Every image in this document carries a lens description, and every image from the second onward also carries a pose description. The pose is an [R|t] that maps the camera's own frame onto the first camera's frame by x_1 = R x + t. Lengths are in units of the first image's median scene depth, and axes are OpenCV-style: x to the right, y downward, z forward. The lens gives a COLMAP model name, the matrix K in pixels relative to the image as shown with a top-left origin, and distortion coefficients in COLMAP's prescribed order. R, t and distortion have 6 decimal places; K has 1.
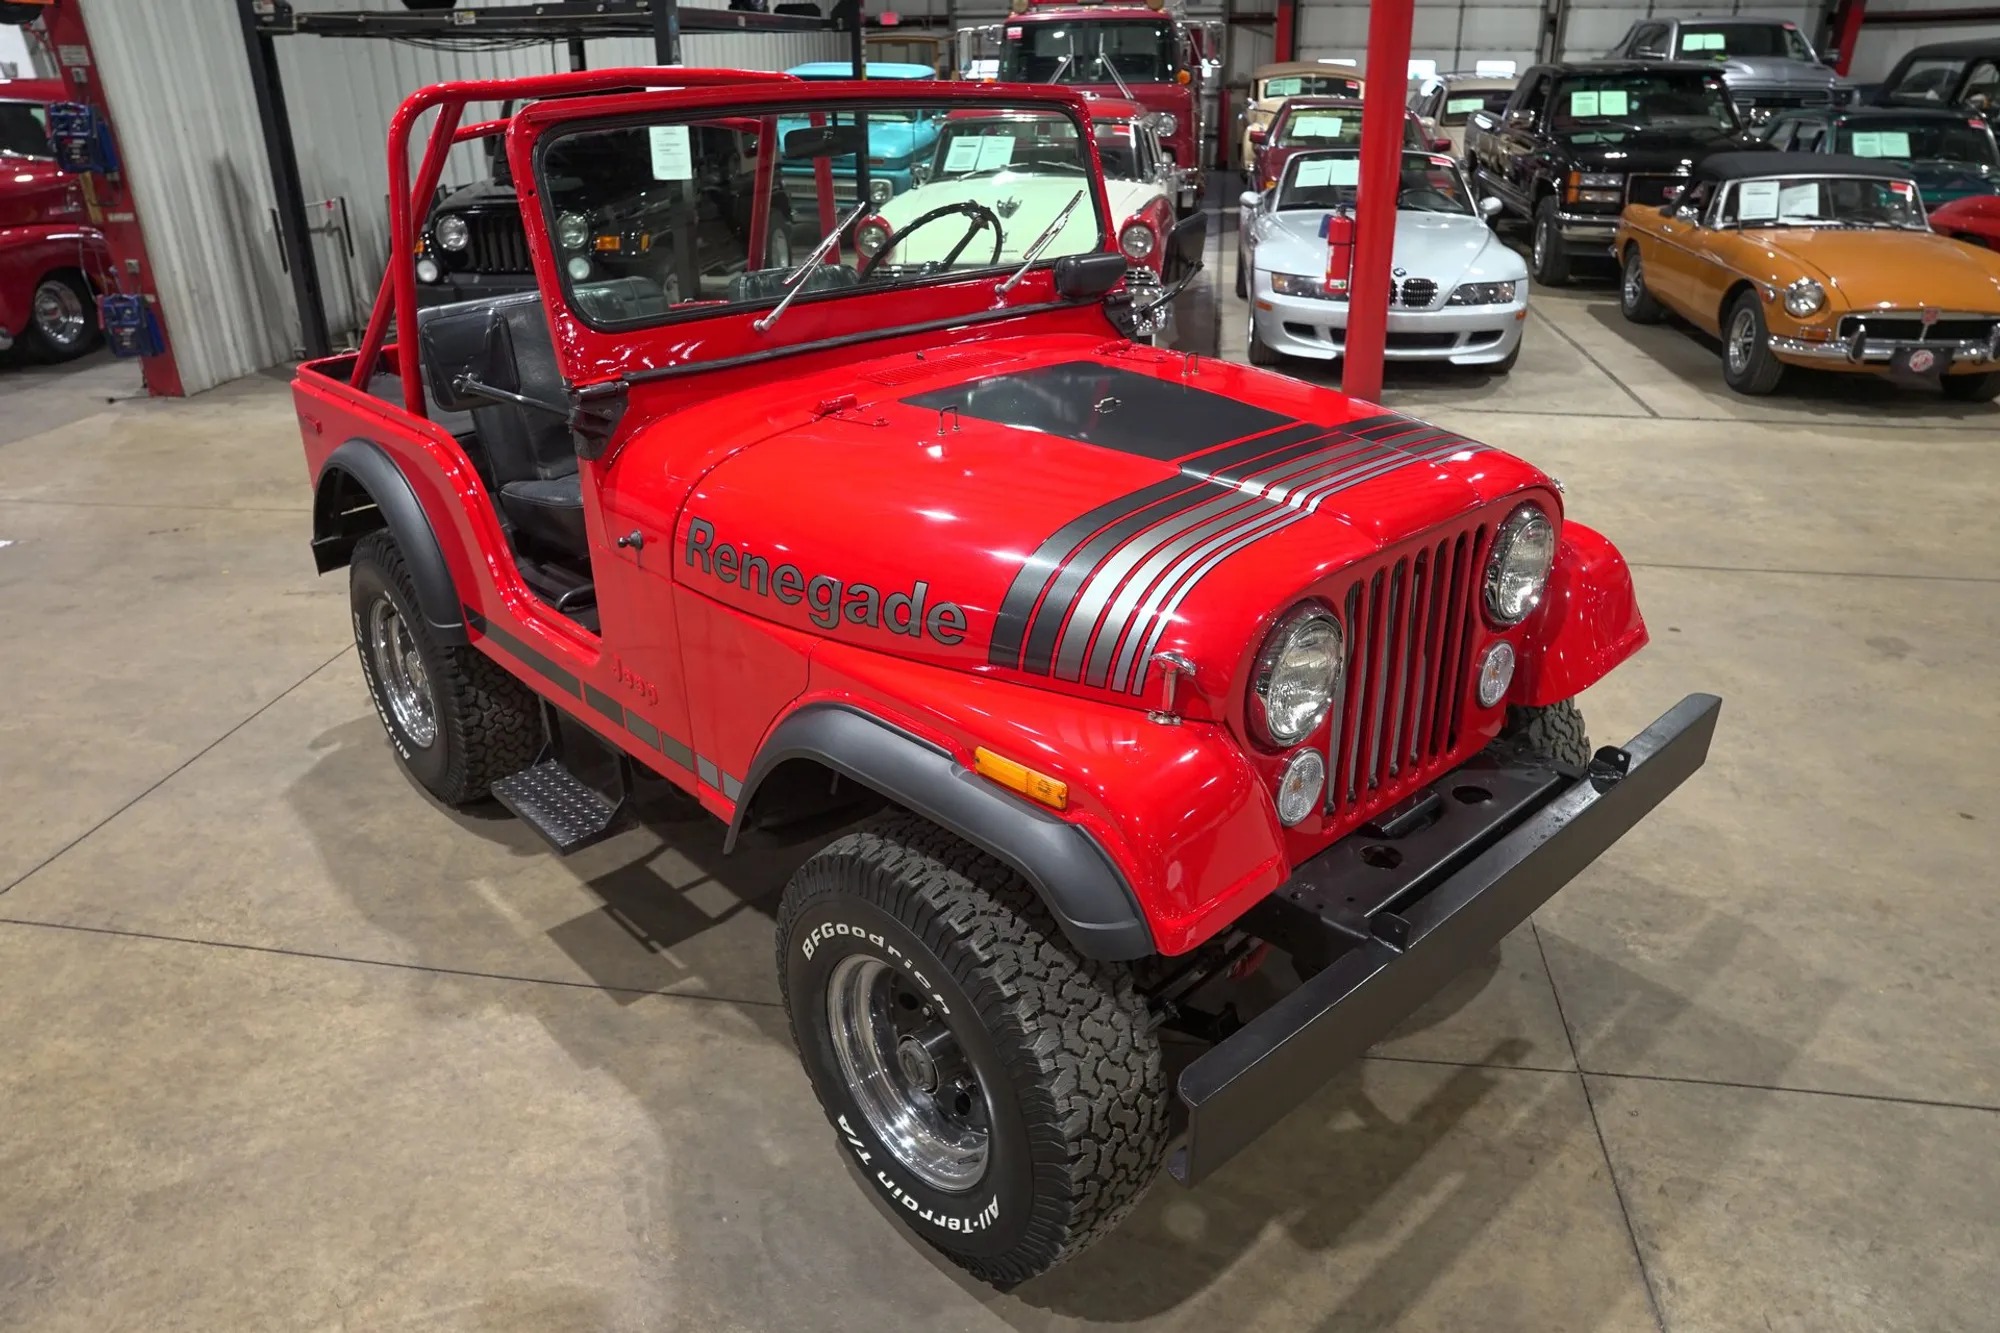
lens RADIAL K [[1371.1, 0, 1005.9], [0, 1371.1, 666.0], [0, 0, 1]] dist [-0.144025, 0.114047]
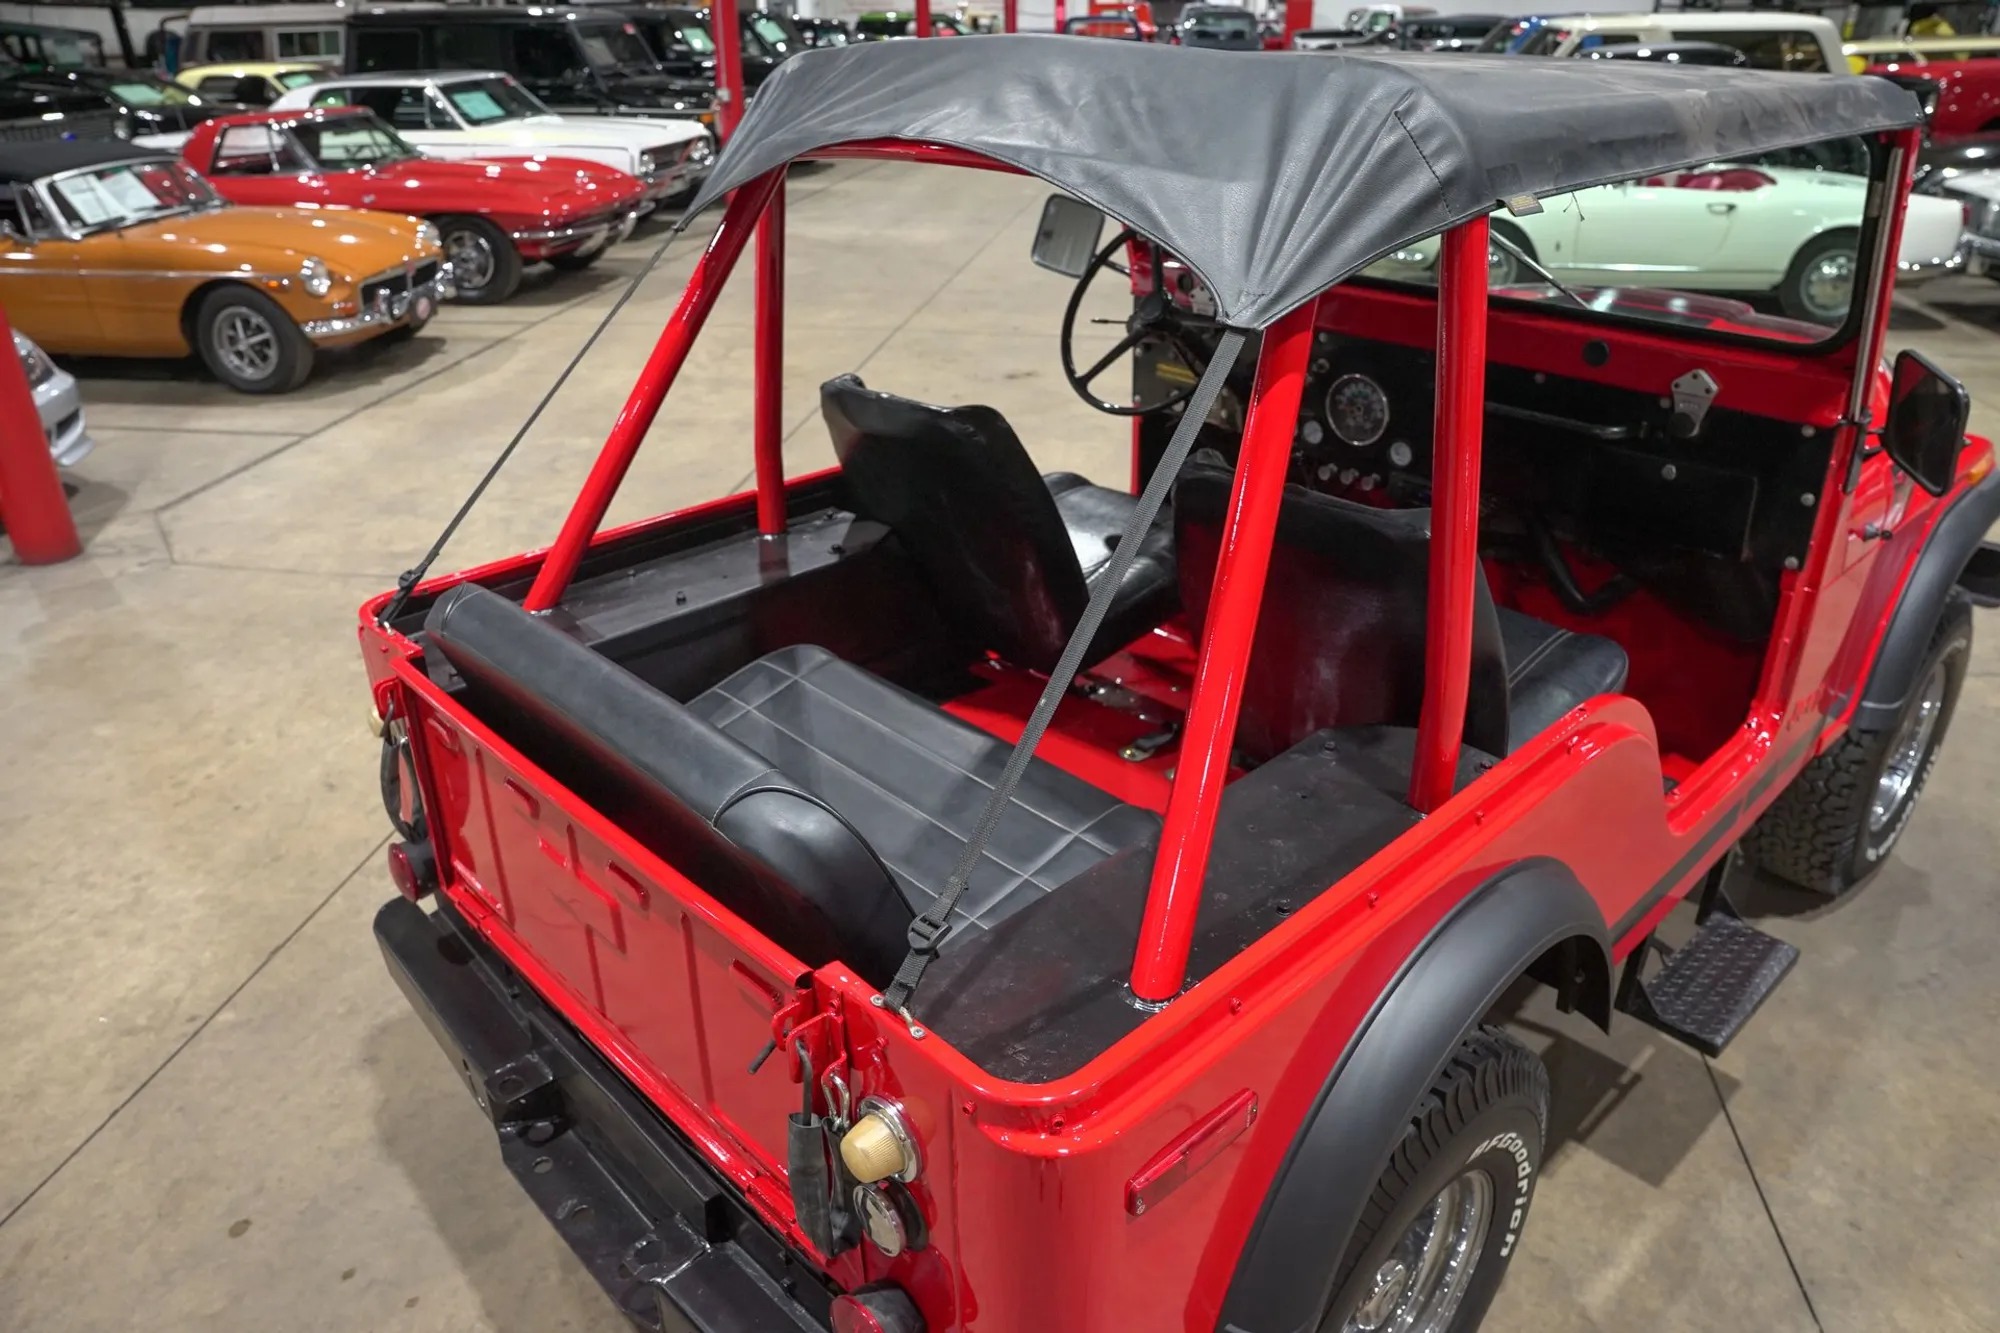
lens RADIAL K [[1371.1, 0, 1005.9], [0, 1371.1, 666.0], [0, 0, 1]] dist [-0.144025, 0.114047]
pose [[0.003919, -0.434380, 0.900721, -0.906640], [0.422804, 0.816977, 0.392154, -0.502532], [-0.906212, 0.379292, 0.186859, 1.106743]]
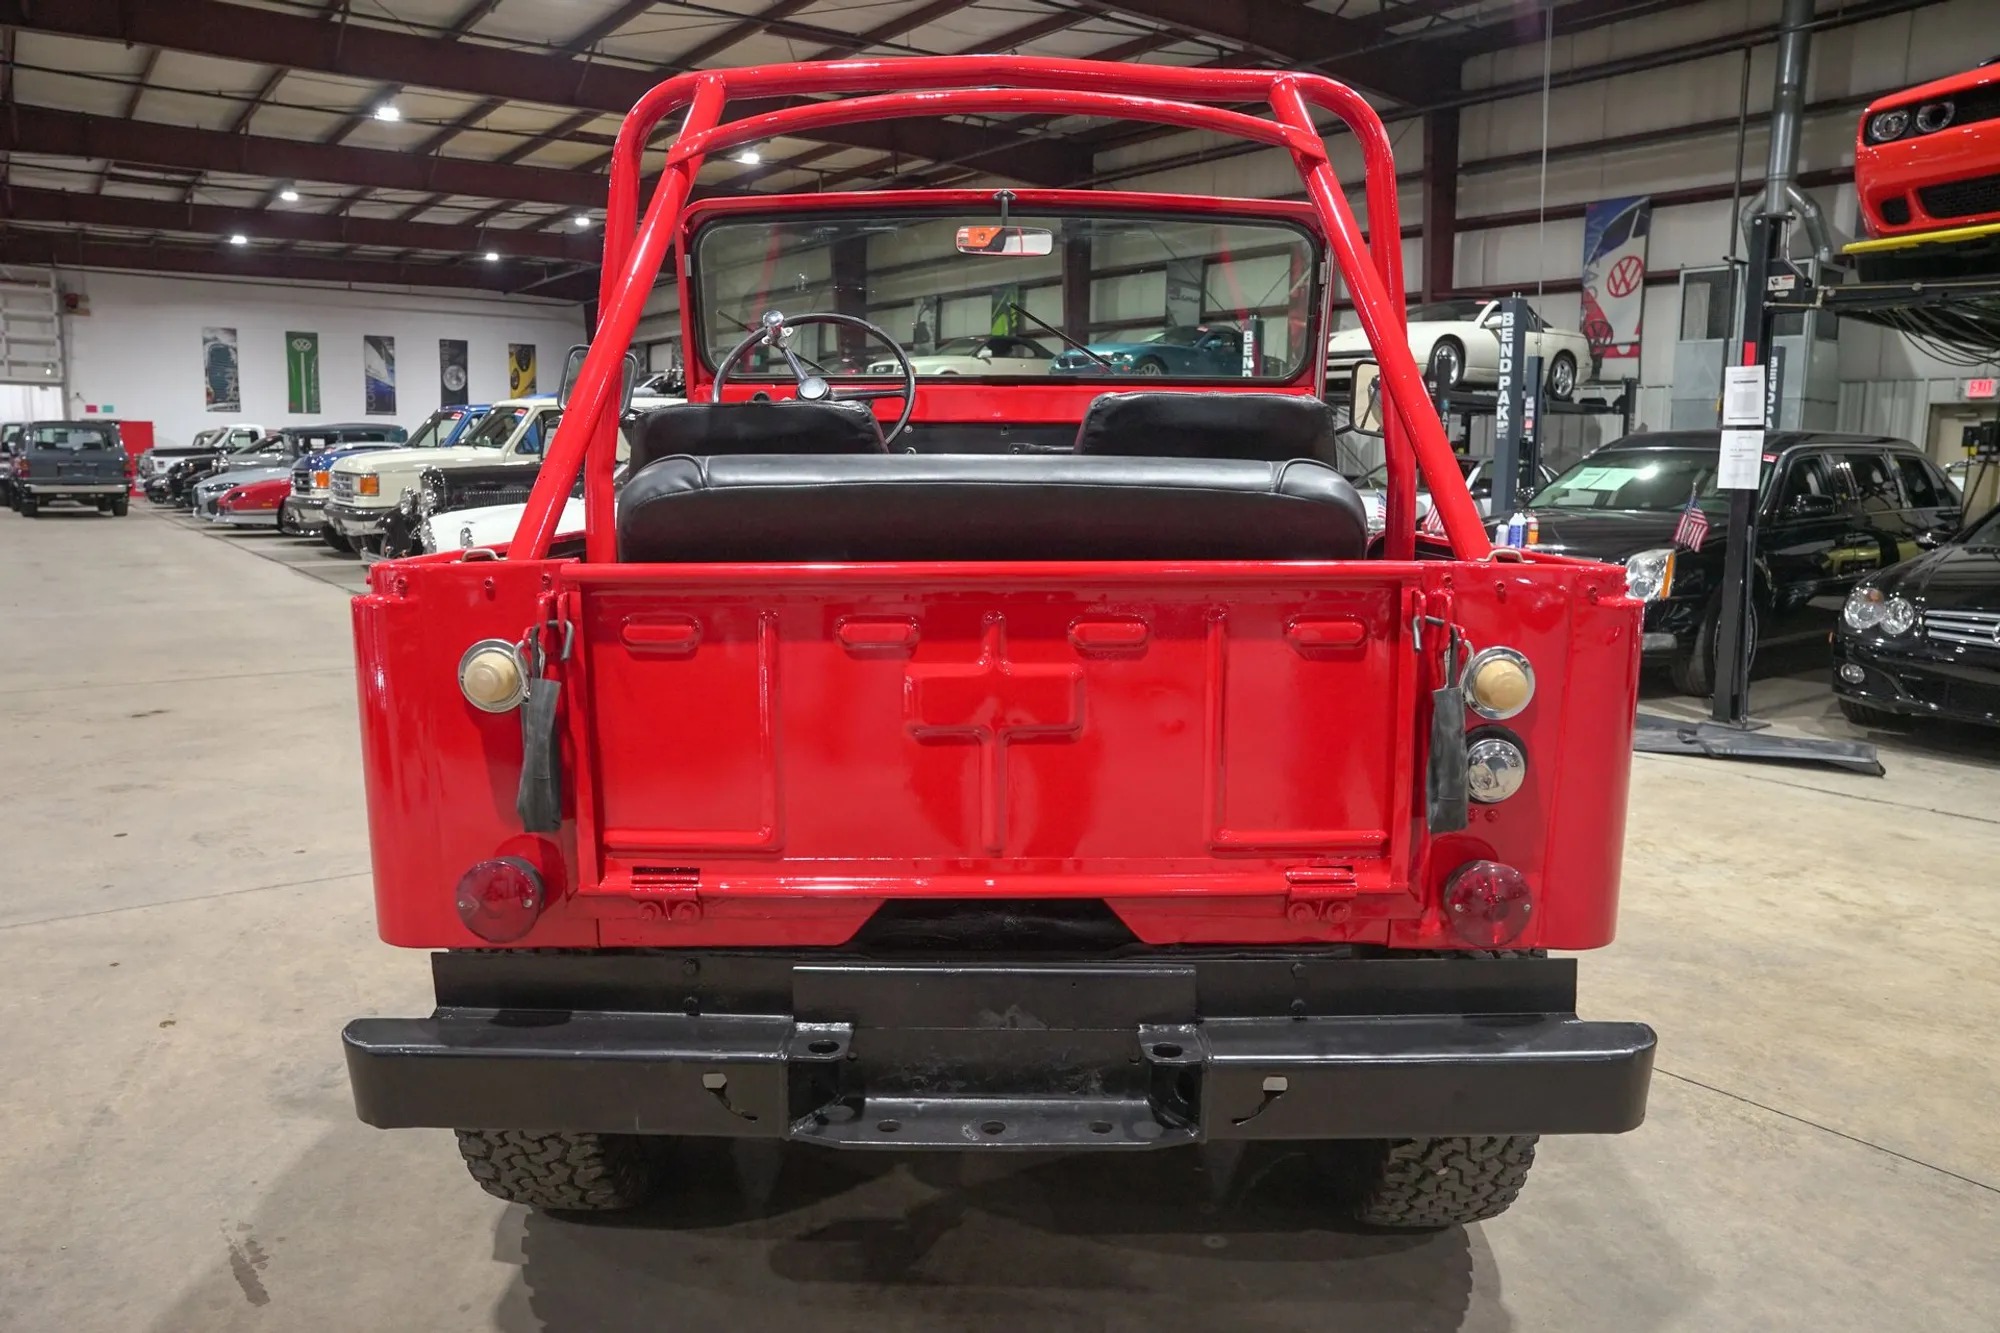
lens RADIAL K [[1371.1, 0, 1005.9], [0, 1371.1, 666.0], [0, 0, 1]] dist [-0.144025, 0.114047]
pose [[-0.721729, -0.104261, 0.684279, -0.821973], [0.281418, 0.858996, 0.427702, -0.518832], [-0.632386, 0.501254, -0.590621, 1.660384]]
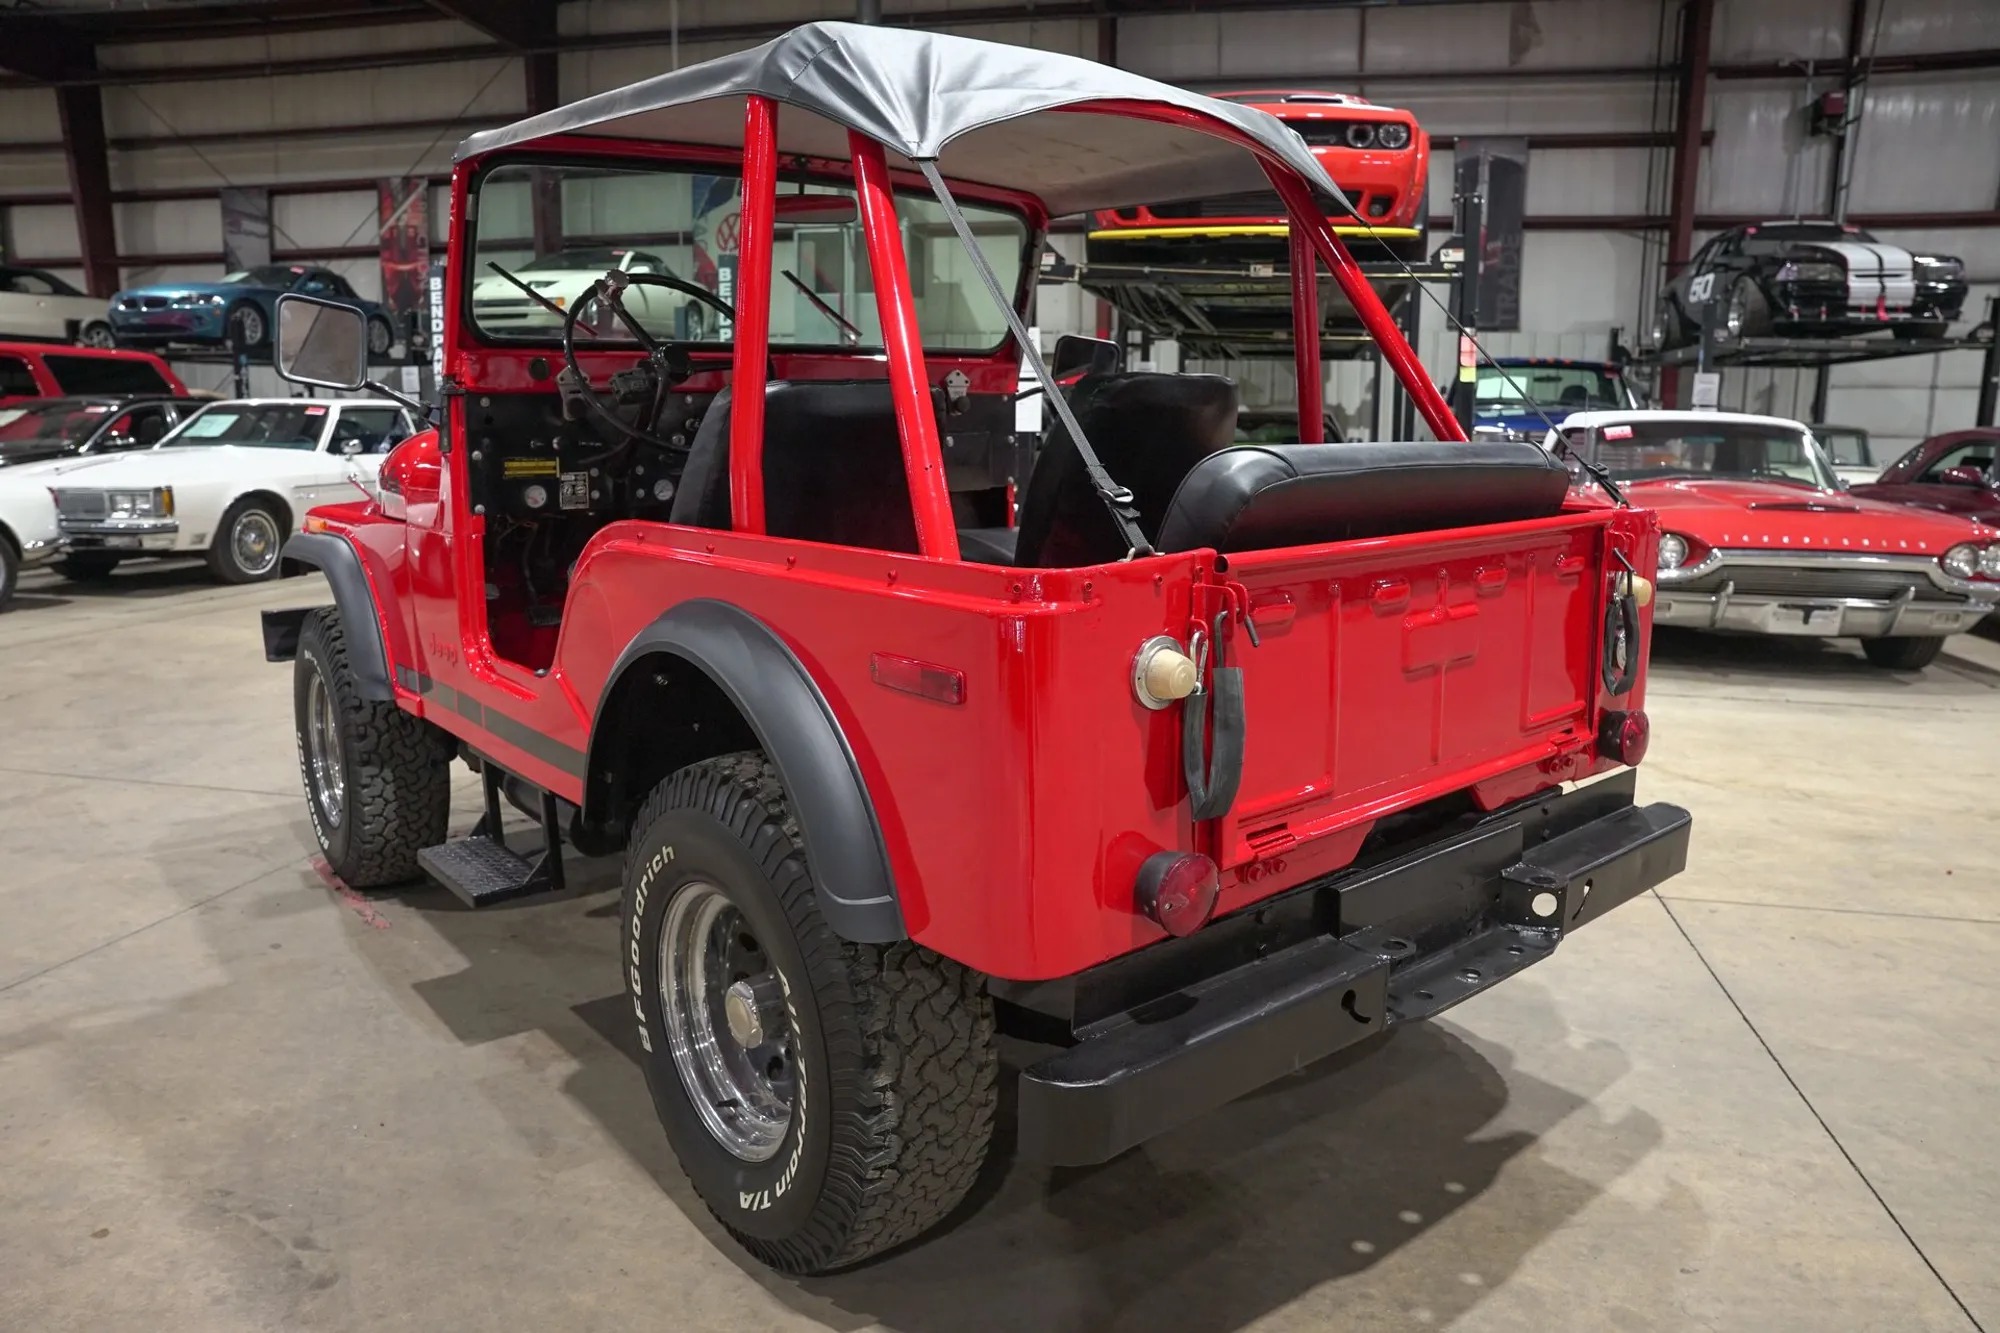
lens RADIAL K [[1371.1, 0, 1005.9], [0, 1371.1, 666.0], [0, 0, 1]] dist [-0.144025, 0.114047]
pose [[-0.997877, -0.010301, 0.064309, -0.330131], [0.028465, 0.819128, 0.572905, -0.643563], [-0.058579, 0.573519, -0.817095, 1.893784]]
